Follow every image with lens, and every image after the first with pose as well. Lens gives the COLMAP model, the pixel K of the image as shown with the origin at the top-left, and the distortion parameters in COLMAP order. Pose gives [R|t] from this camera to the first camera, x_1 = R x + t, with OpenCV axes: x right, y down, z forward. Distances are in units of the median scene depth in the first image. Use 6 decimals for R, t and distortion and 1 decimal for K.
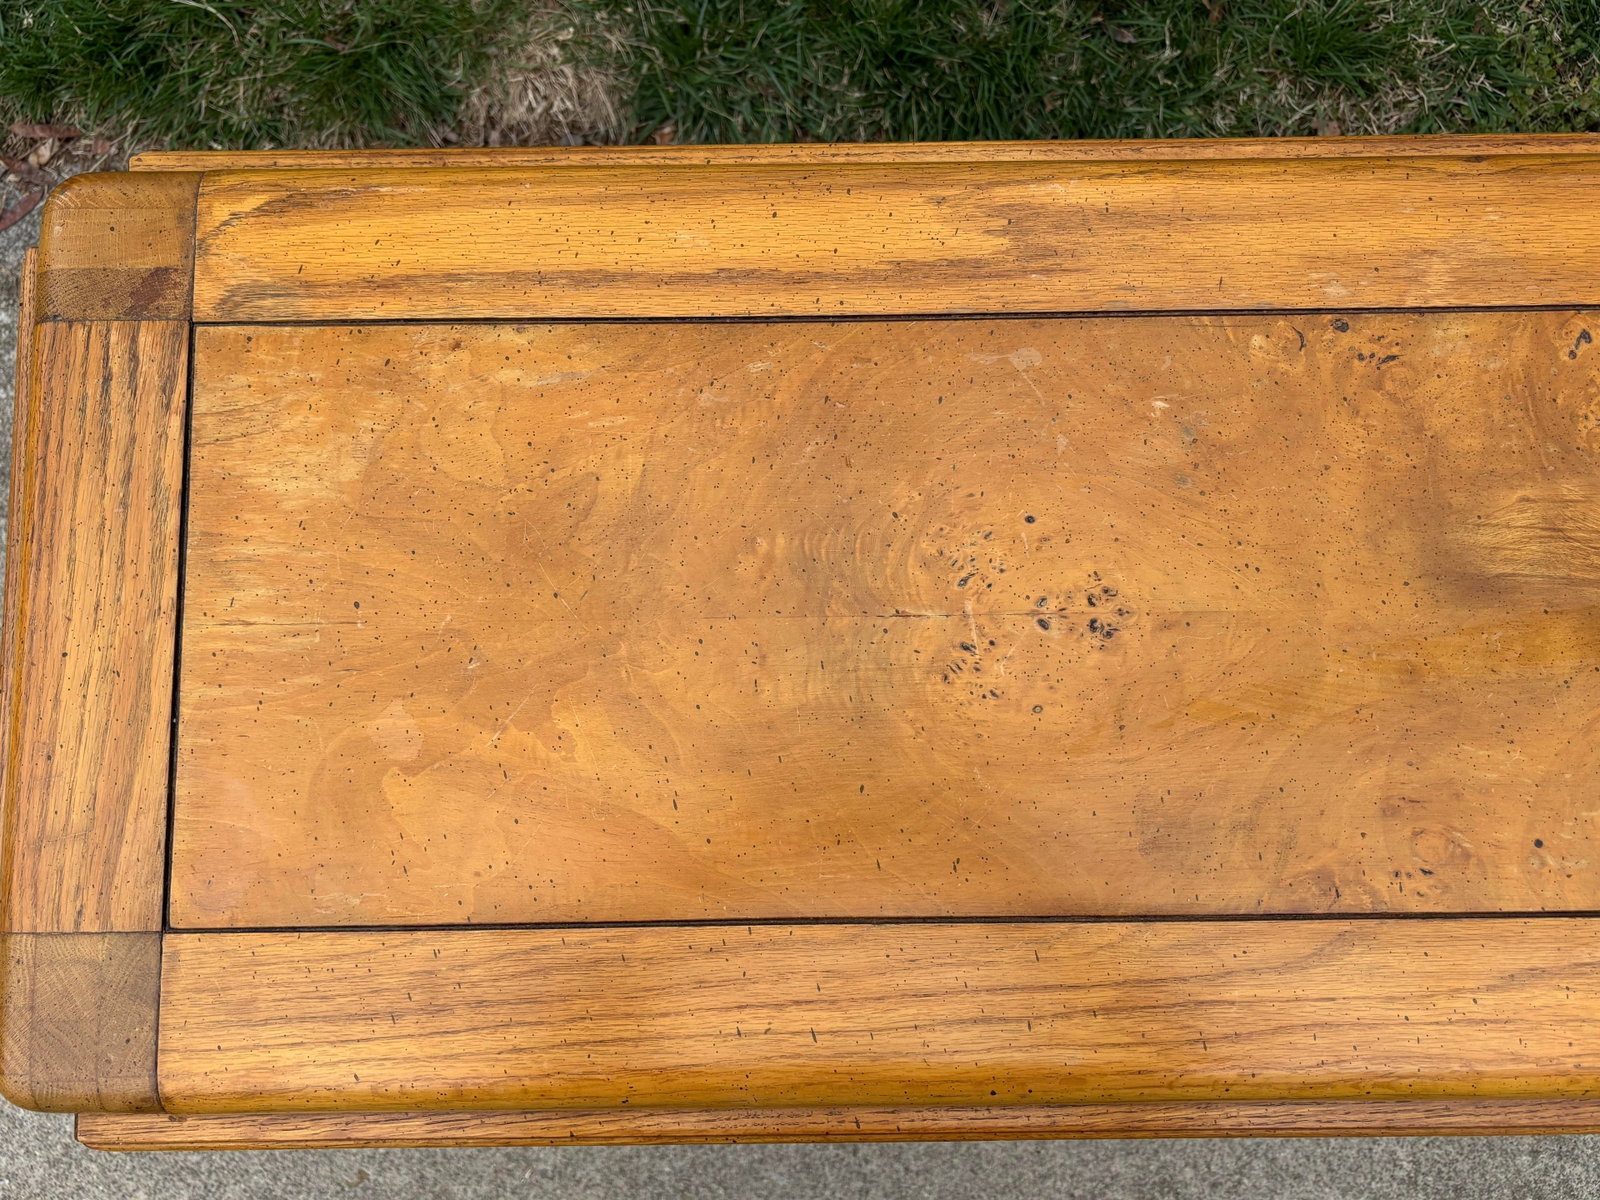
lens RADIAL K [[1462.7, 0, 800.0], [0, 1462.7, 600.0], [0, 0, 1]] dist [0.009155, -0.009320]
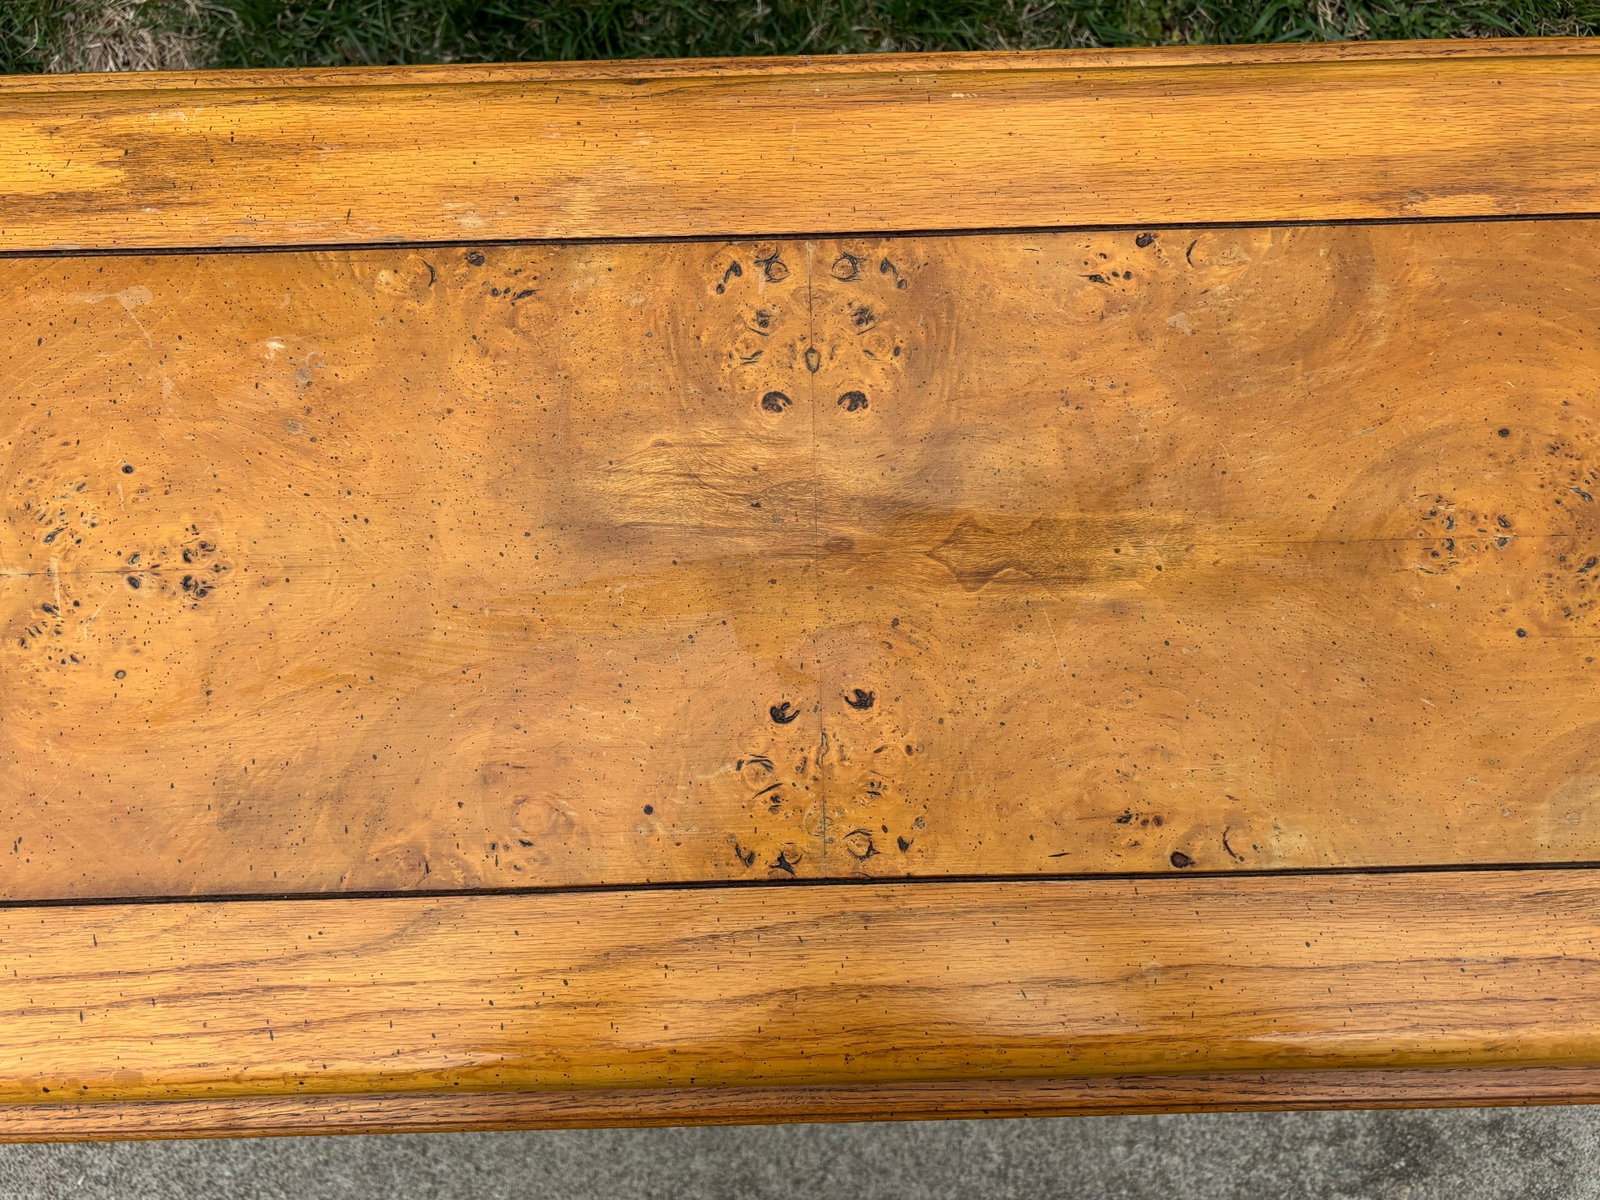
lens RADIAL K [[1461.8, 0, 818.7], [0, 1461.8, 583.5], [0, 0, 1]] dist [0.004554, 0.003289]
pose [[0.999922, -0.012309, 0.002037, 0.585095], [0.012326, 0.999887, -0.008613, 0.029926], [-0.001931, 0.008637, 0.999961, 0.070137]]
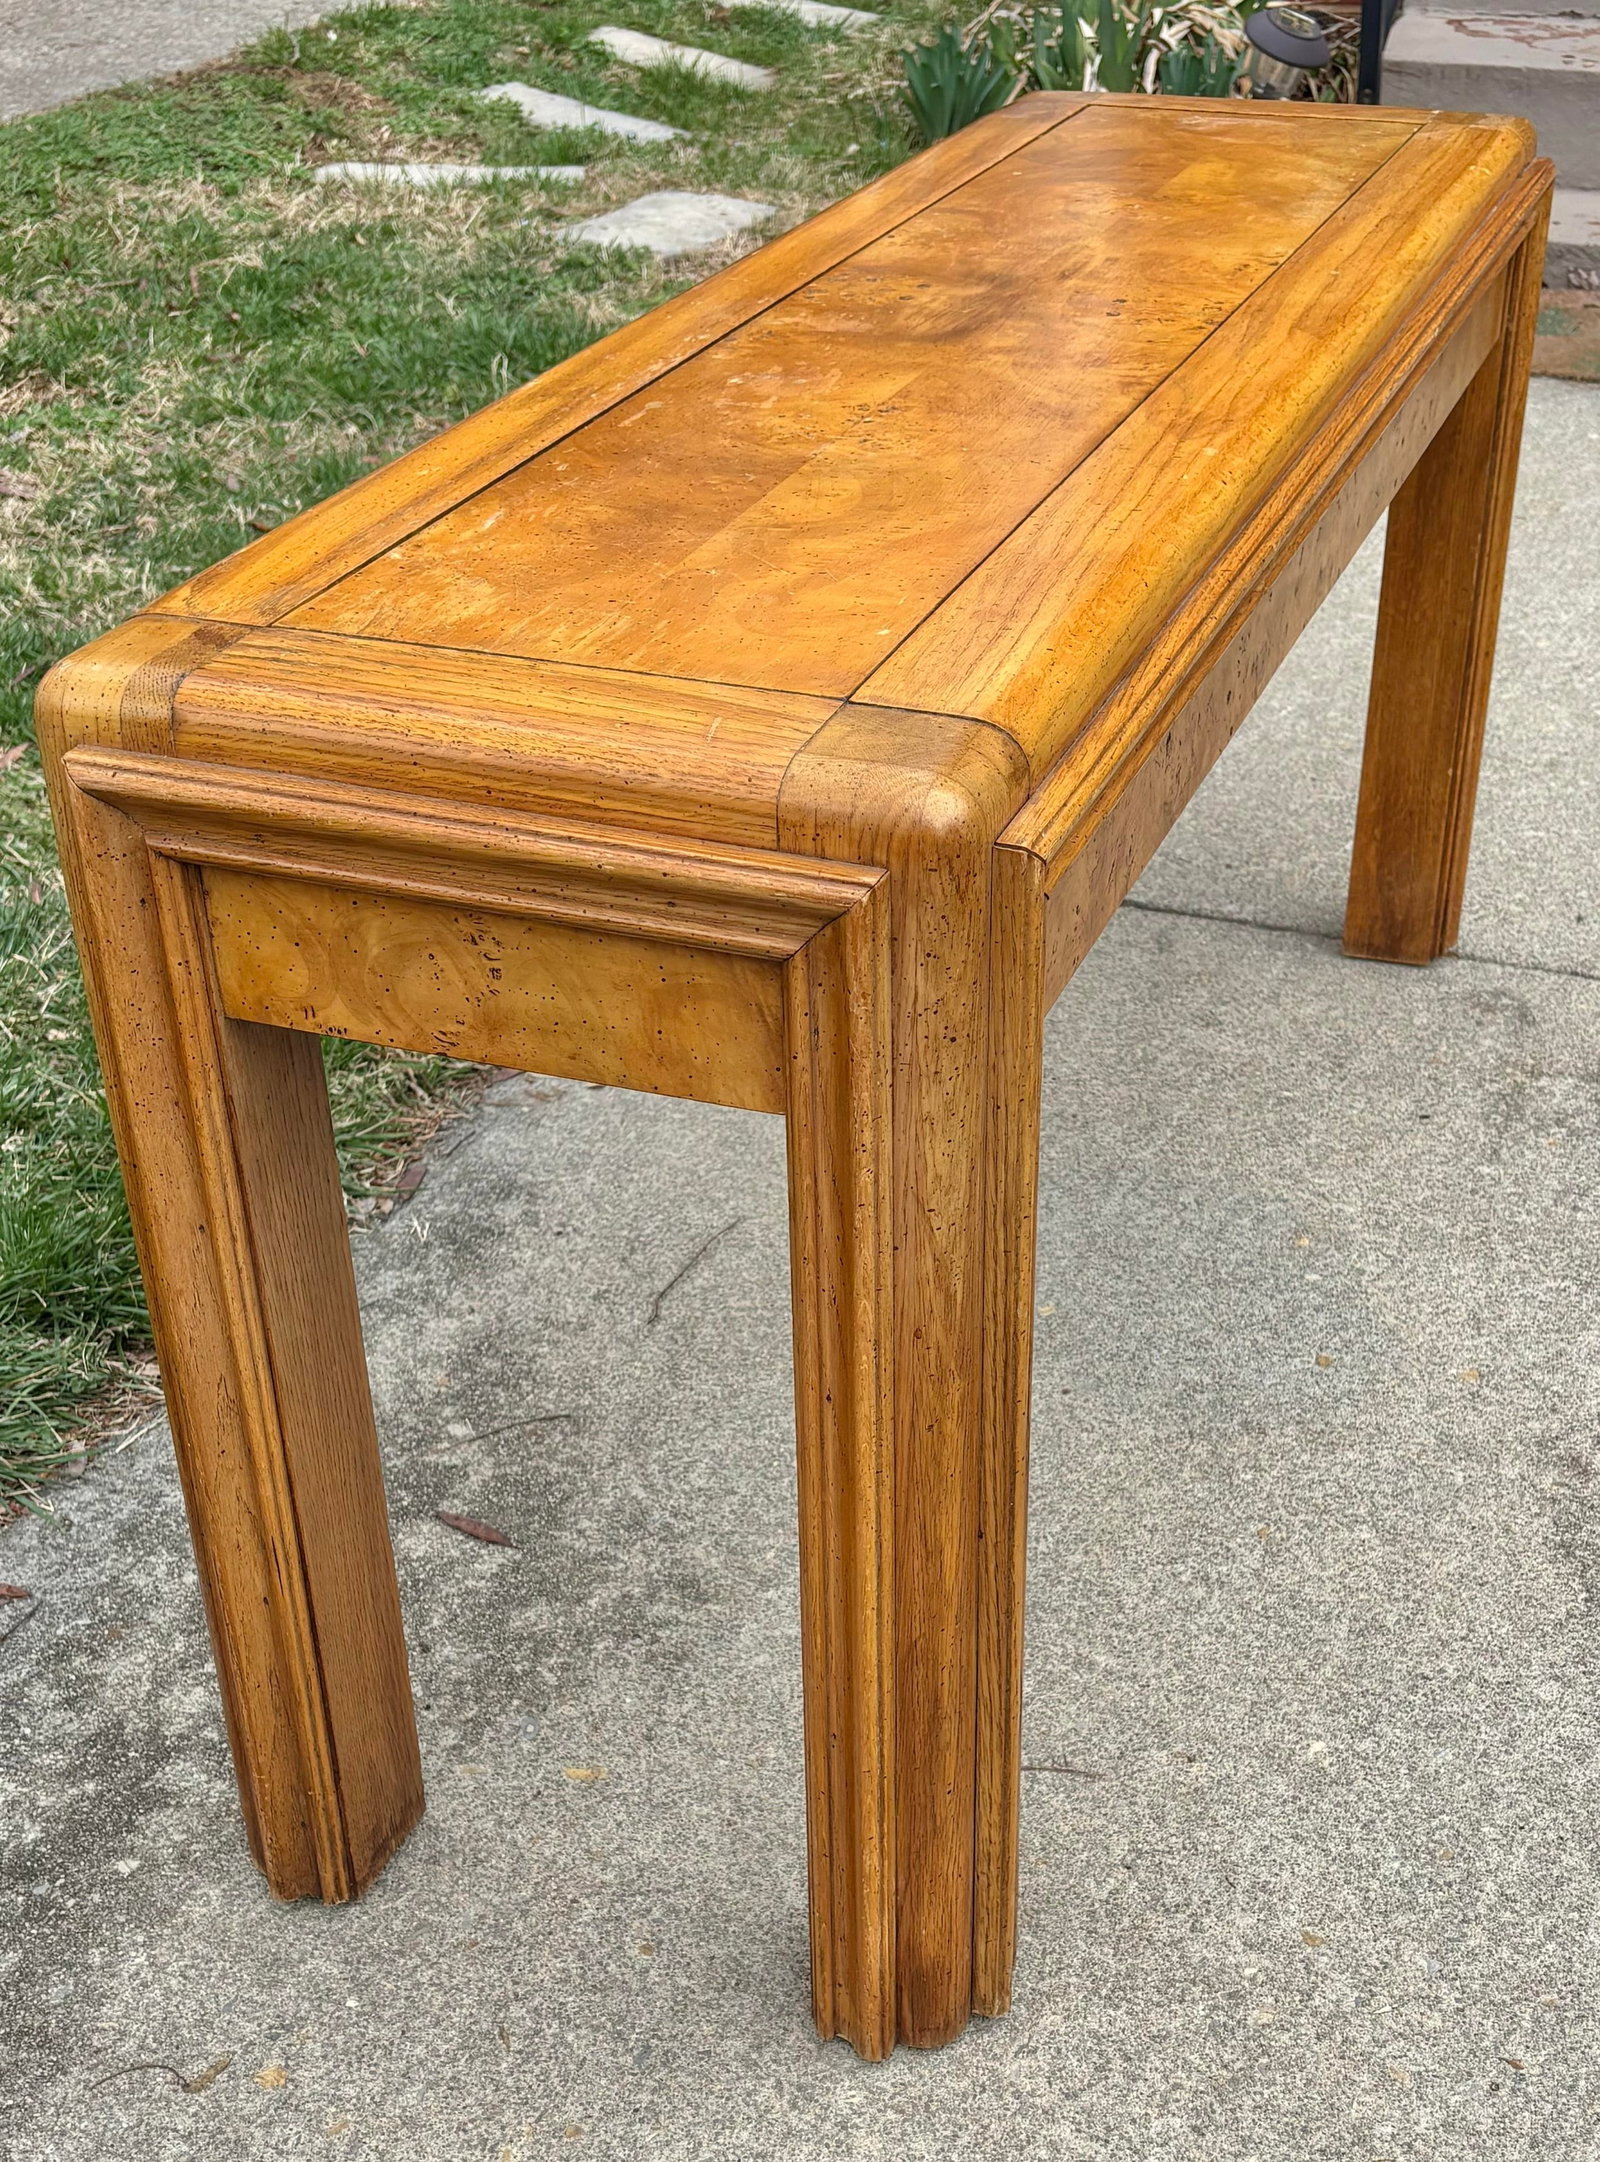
lens RADIAL K [[2710.9, 0, 805.6], [0, 2710.9, 1339.0], [0, 0, 1]] dist [0.017740, 0.010276]
pose [[0.366759, -0.524970, 0.768046, -1.905633], [0.923899, 0.302329, -0.234536, 0.700964], [-0.109078, 0.795615, 0.595902, 0.268866]]
